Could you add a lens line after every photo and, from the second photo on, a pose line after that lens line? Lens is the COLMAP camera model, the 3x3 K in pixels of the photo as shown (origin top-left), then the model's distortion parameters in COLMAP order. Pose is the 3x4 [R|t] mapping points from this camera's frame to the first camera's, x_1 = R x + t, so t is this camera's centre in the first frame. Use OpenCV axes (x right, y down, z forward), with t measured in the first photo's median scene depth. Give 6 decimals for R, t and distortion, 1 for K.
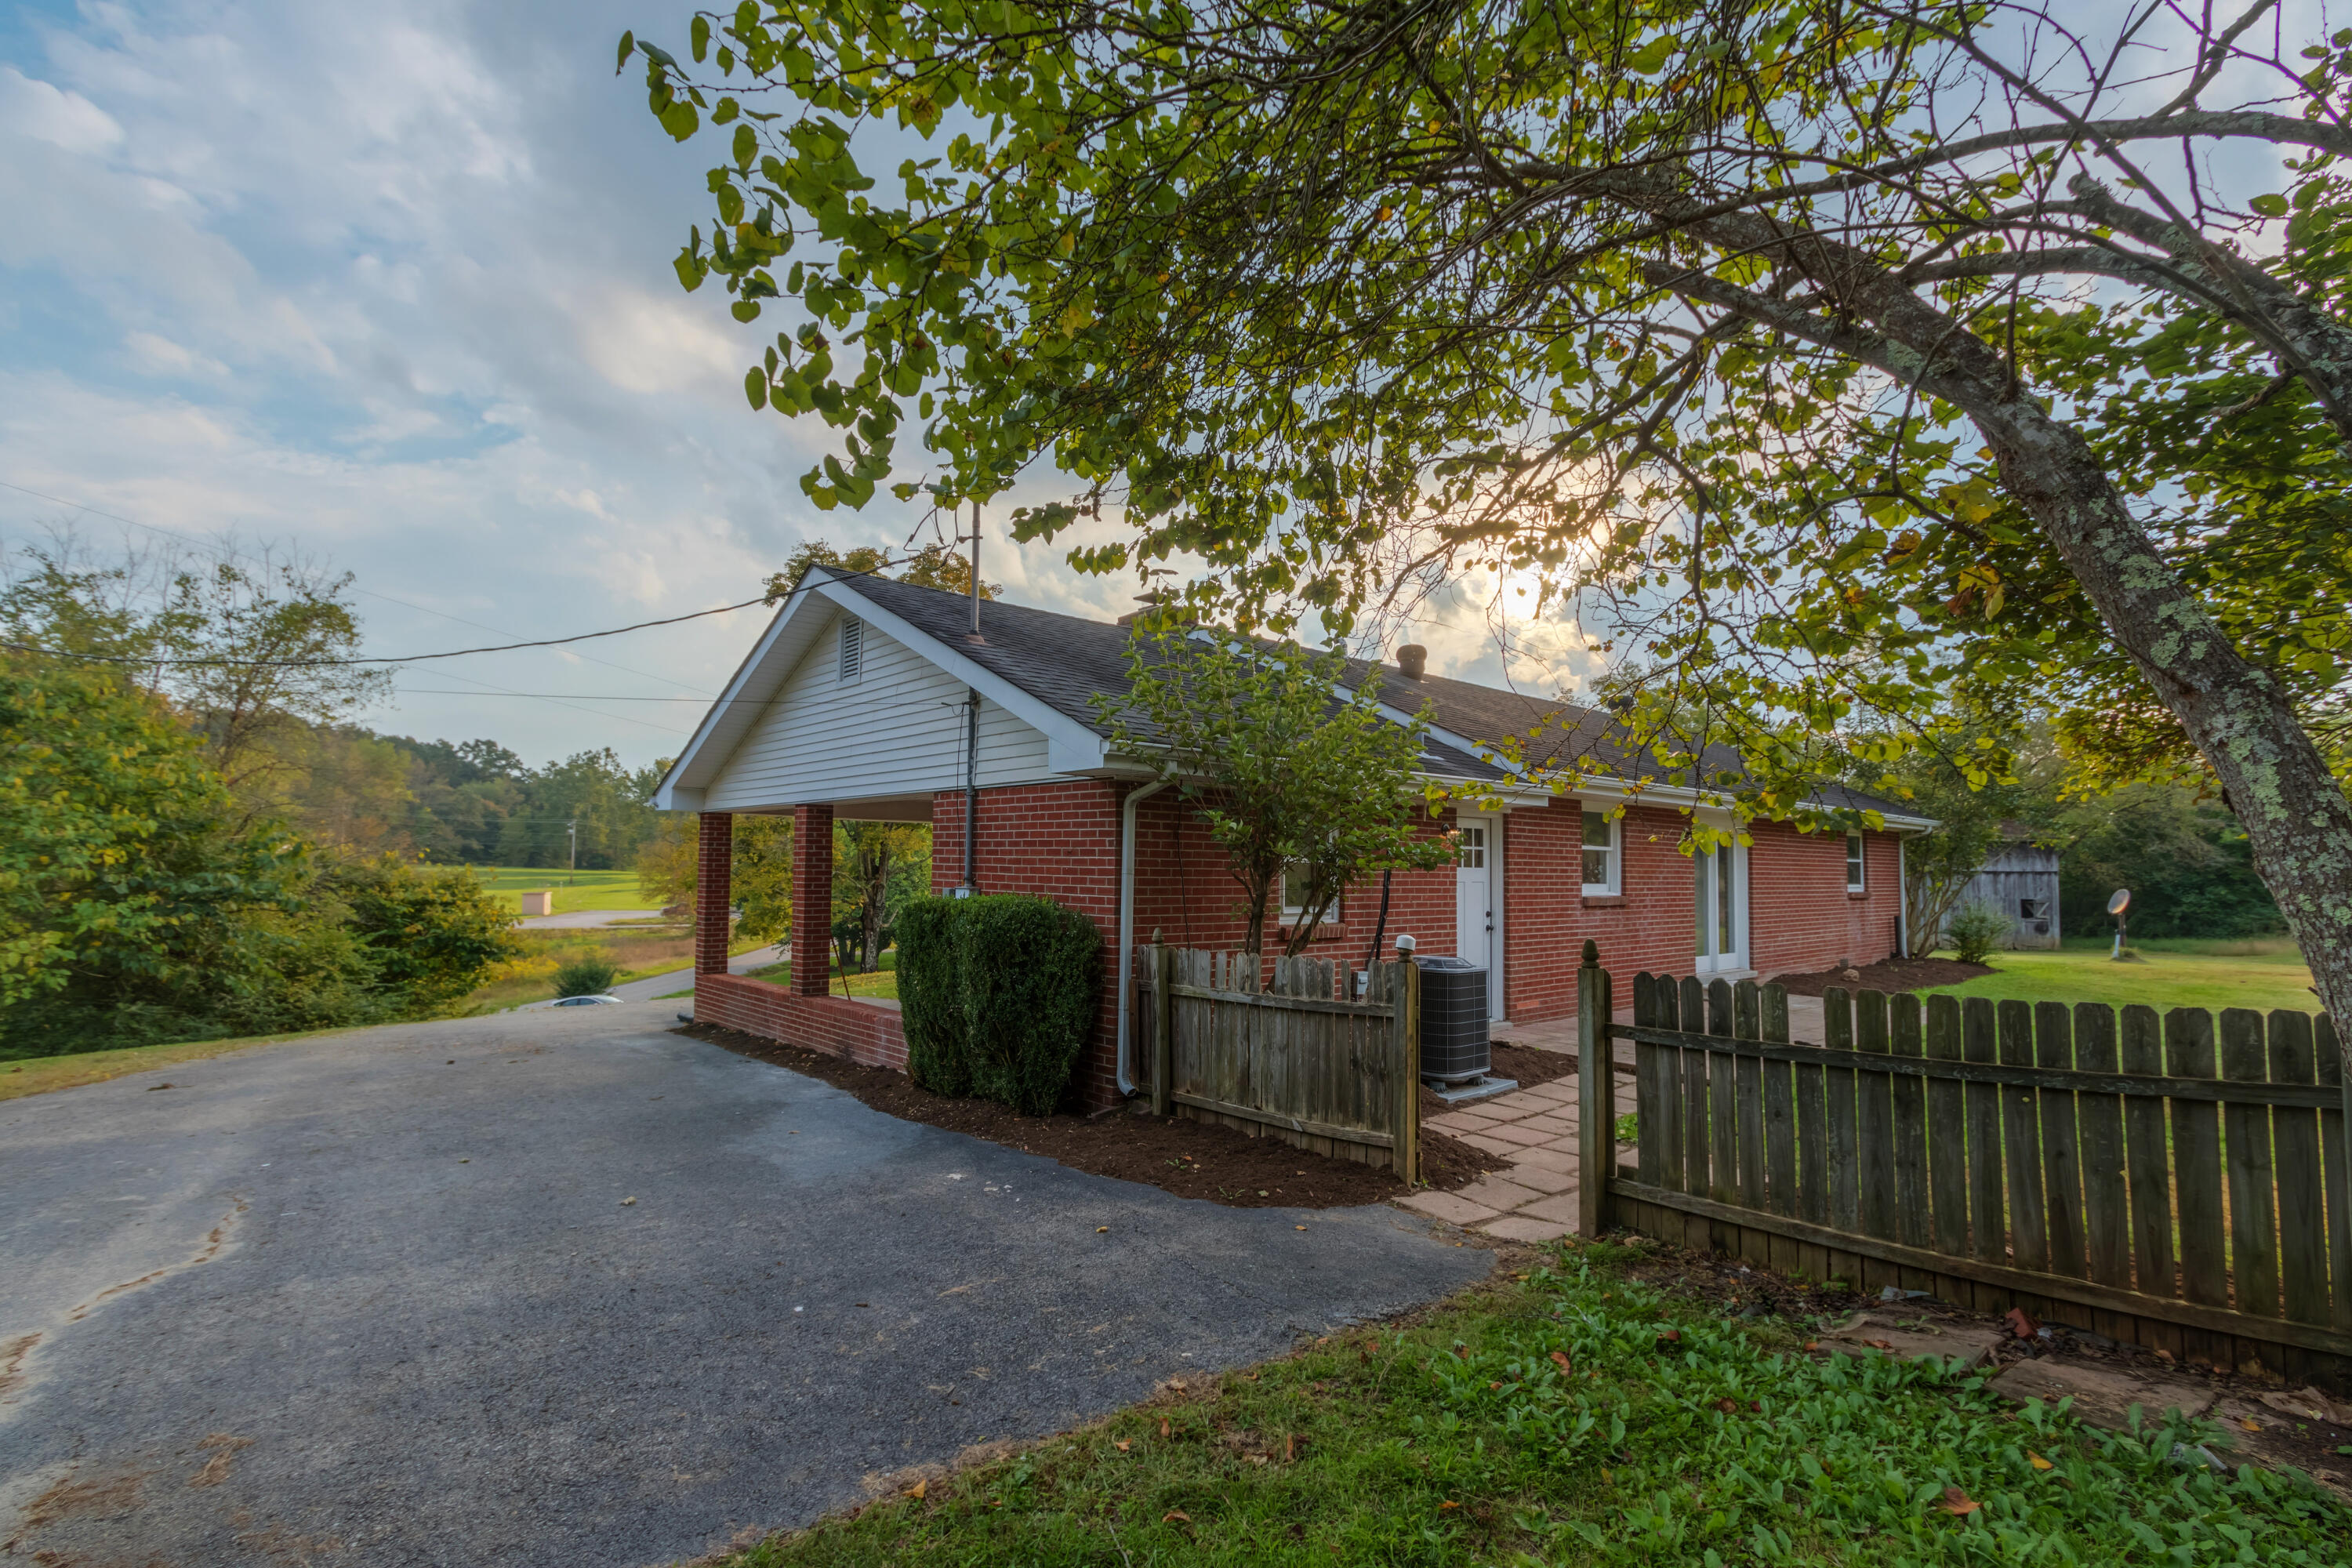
lens RADIAL K [[1069.1, 0, 1164.3], [0, 1069.1, 791.8], [0, 0, 1]] dist [-0.001354, -0.000161]
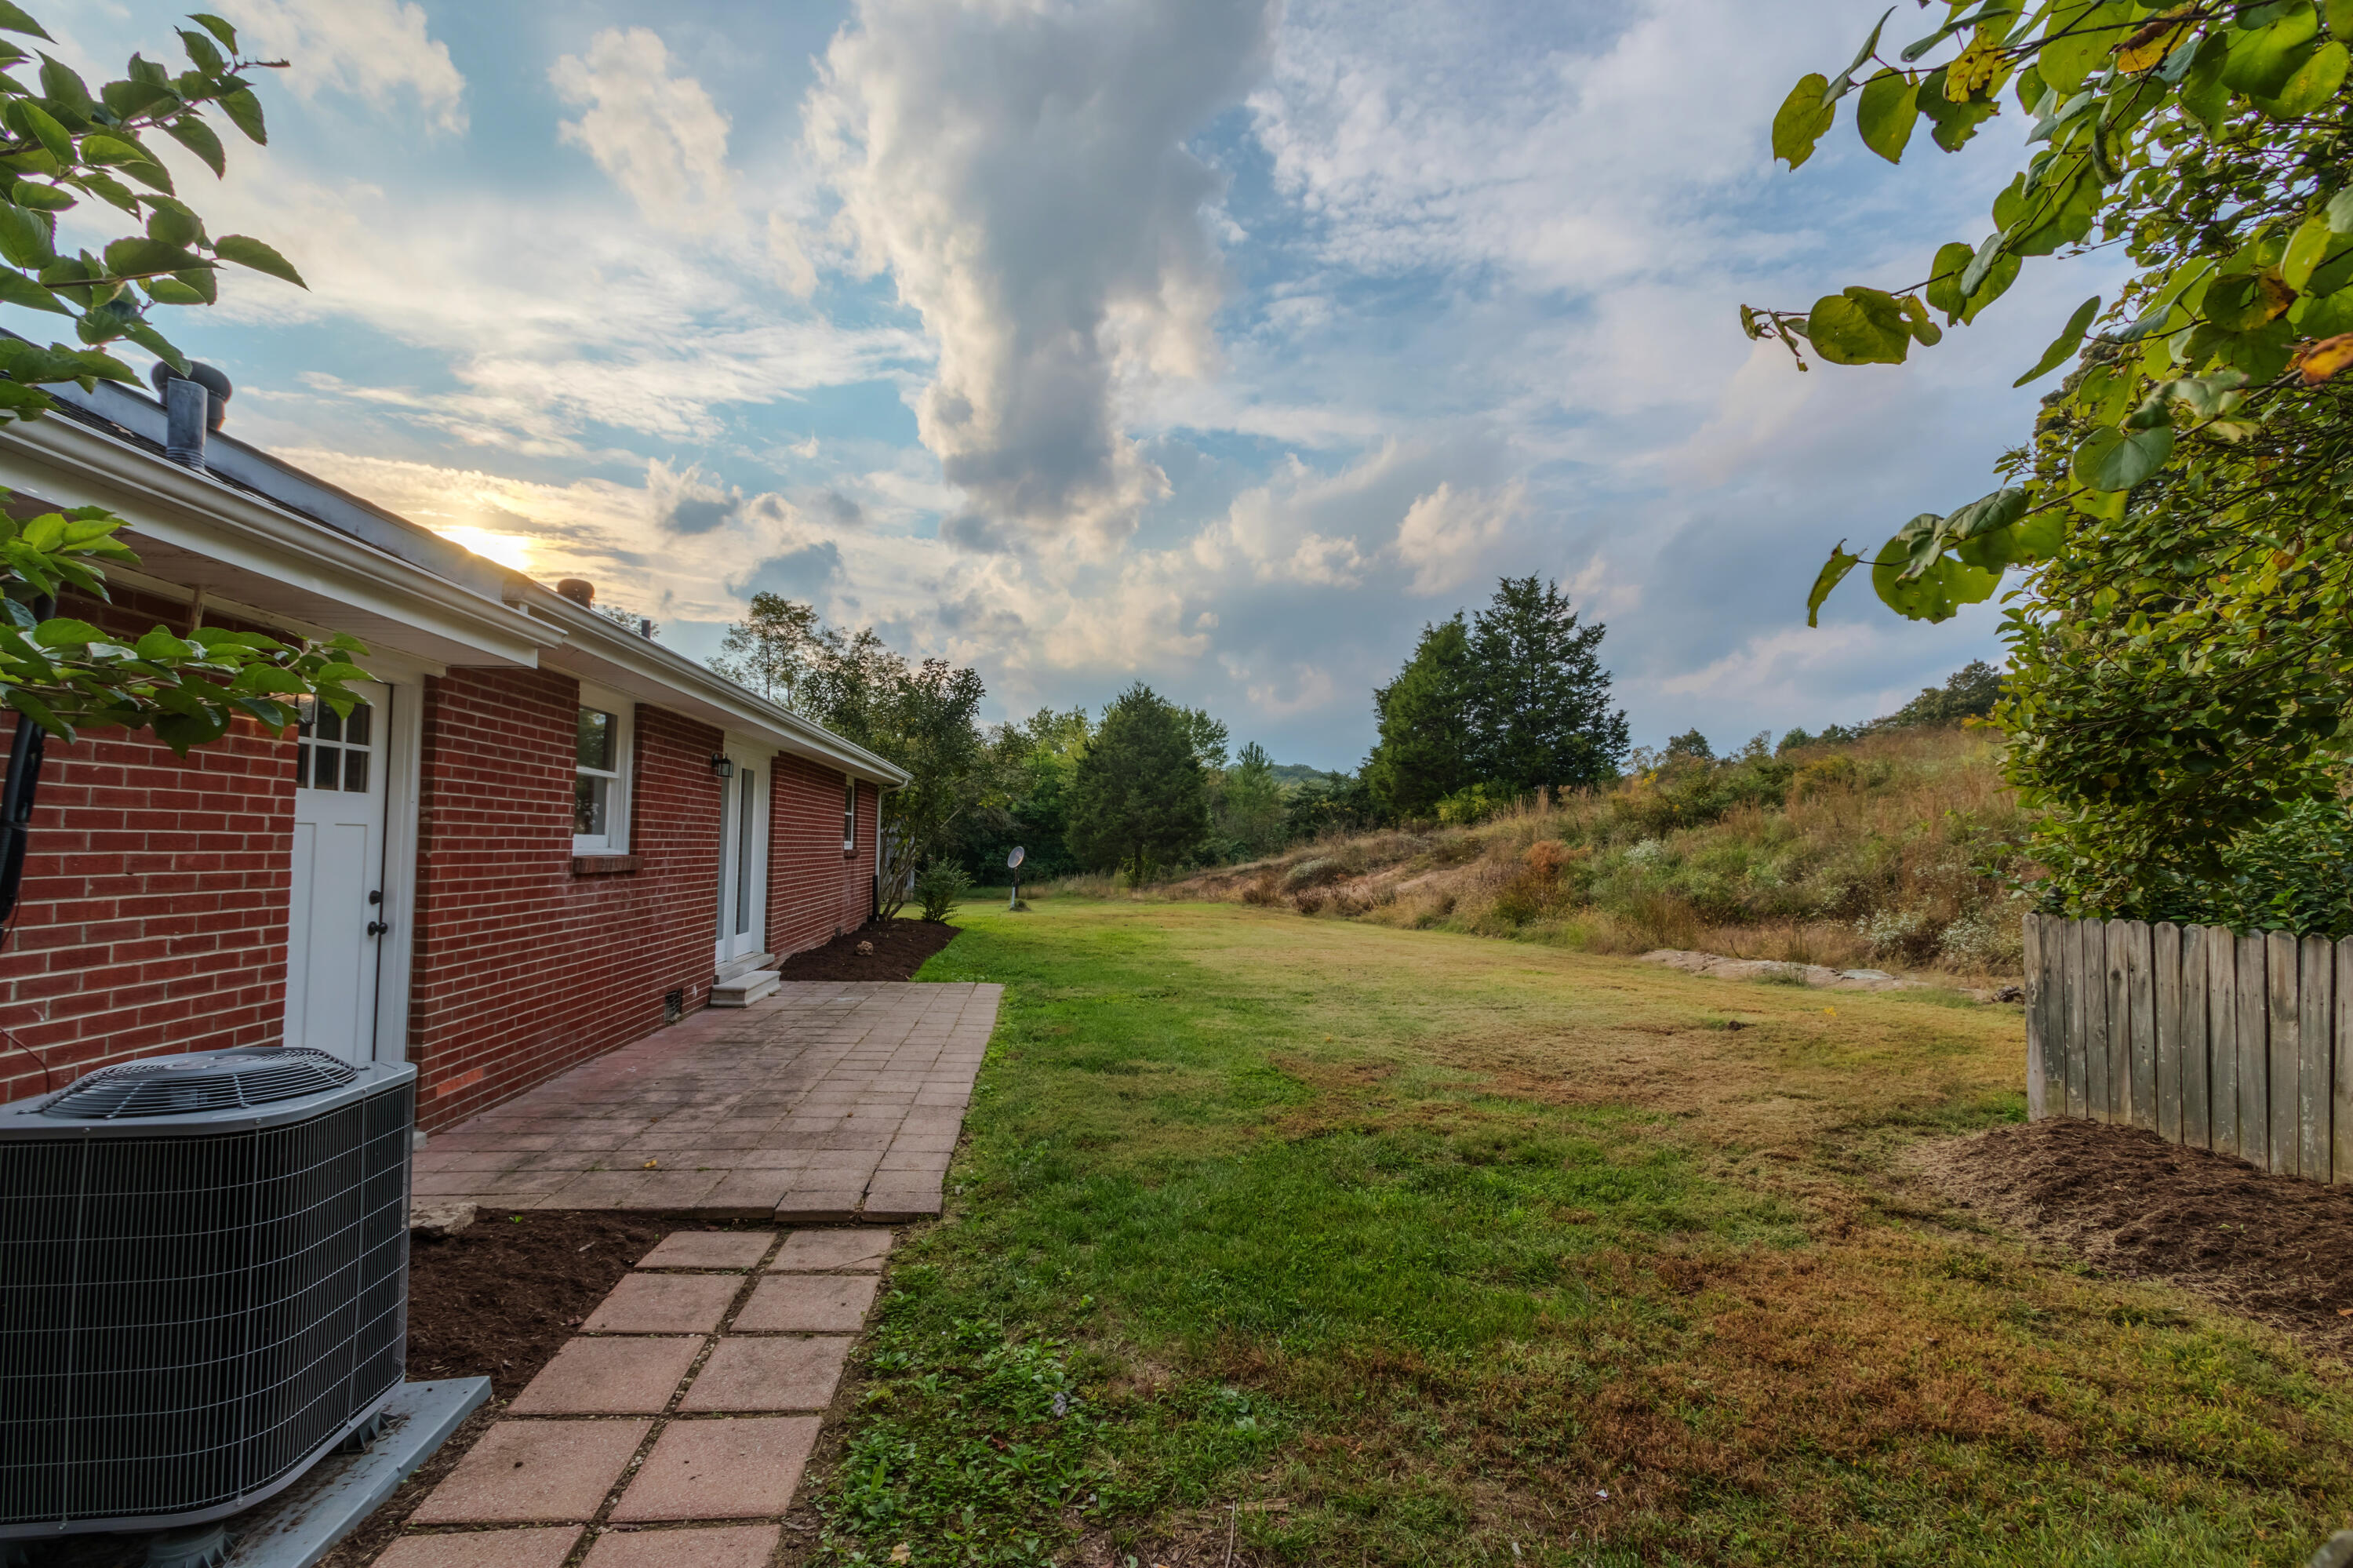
lens RADIAL K [[1069.5, 0, 1164.8], [0, 1069.5, 791.8], [0, 0, 1]] dist [-0.001354, -0.000161]
pose [[0.565760, 0.036778, 0.823749, 0.116683], [-0.064040, 0.997947, -0.000573, 0.047937], [-0.822079, -0.052429, 0.566954, 0.460486]]
